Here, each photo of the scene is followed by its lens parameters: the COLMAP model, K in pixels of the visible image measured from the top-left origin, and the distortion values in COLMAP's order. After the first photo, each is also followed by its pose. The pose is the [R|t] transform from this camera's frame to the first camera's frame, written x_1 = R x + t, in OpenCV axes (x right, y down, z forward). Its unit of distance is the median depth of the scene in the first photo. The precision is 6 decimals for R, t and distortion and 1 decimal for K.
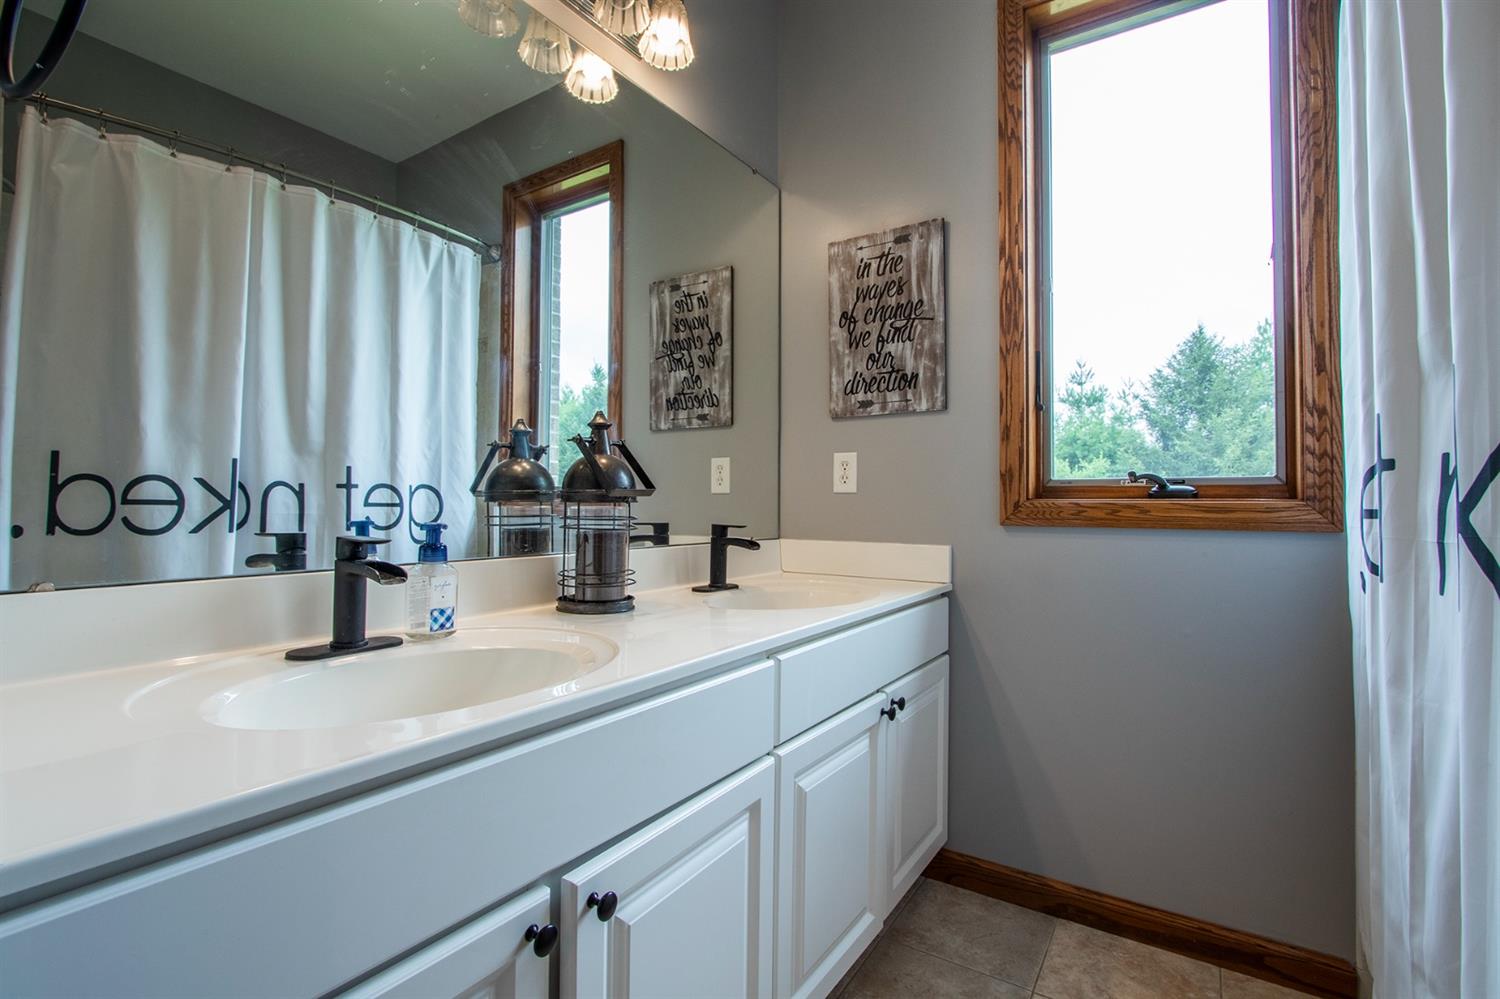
lens RADIAL K [[703.4, 0, 734.7], [0, 703.4, 492.4], [0, 0, 1]] dist [-0.019564, 0.003647]
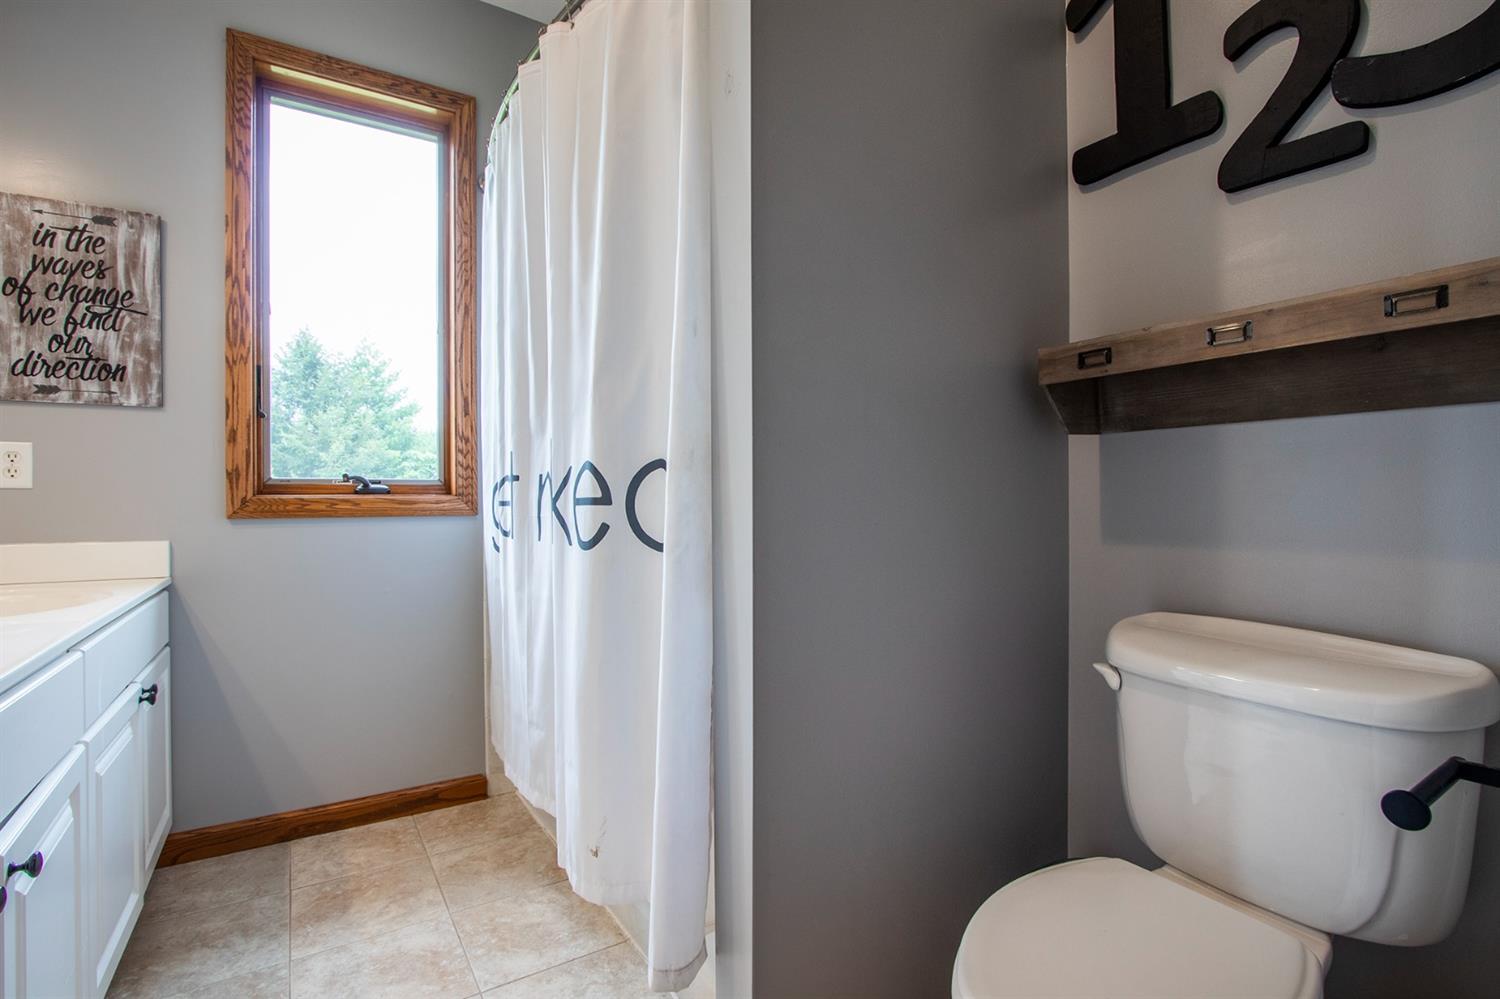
lens RADIAL K [[703.4, 0, 753.3], [0, 703.4, 494.0], [0, 0, 1]] dist [-0.019564, 0.003647]
pose [[0.398474, -0.002900, 0.917175, -0.304484], [-0.008306, 0.999943, 0.006771, -0.007031], [-0.917142, -0.010316, 0.398427, -0.202282]]
